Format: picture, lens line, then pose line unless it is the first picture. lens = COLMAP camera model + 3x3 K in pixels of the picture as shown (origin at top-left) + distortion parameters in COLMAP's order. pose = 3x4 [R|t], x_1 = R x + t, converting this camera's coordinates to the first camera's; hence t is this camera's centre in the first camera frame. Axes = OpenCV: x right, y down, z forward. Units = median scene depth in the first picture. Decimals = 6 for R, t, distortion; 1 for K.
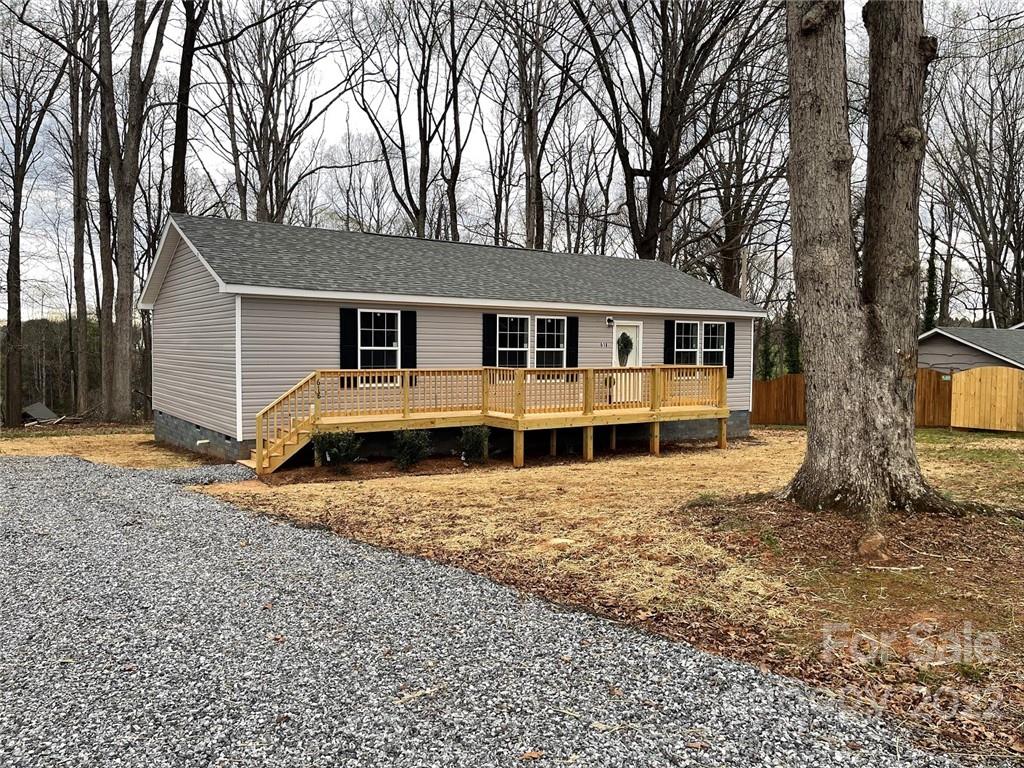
lens RADIAL K [[788.6, 0, 546.1], [0, 788.6, 376.7], [0, 0, 1]] dist [0.039138, -0.049168]
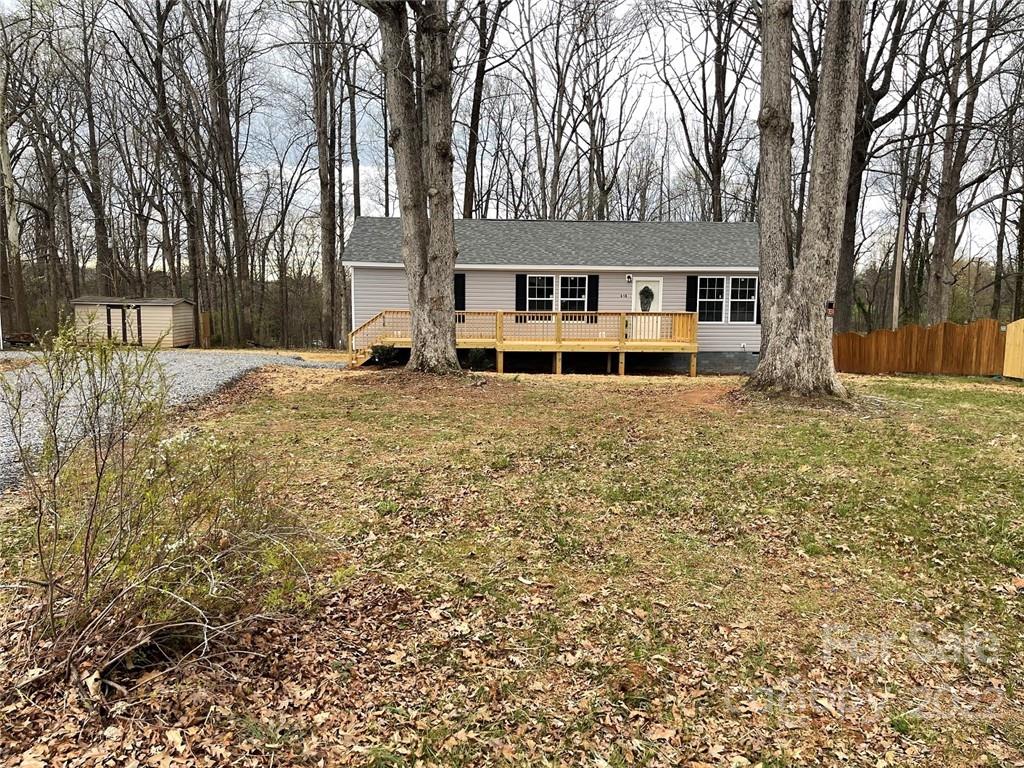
lens RADIAL K [[788.6, 0, 516.1], [0, 788.6, 381.4], [0, 0, 1]] dist [0.039138, -0.049168]
pose [[0.850523, 0.055944, -0.522954, 0.653979], [-0.021638, 0.997207, 0.071487, 0.013142], [0.525493, -0.049486, 0.849358, -0.249675]]
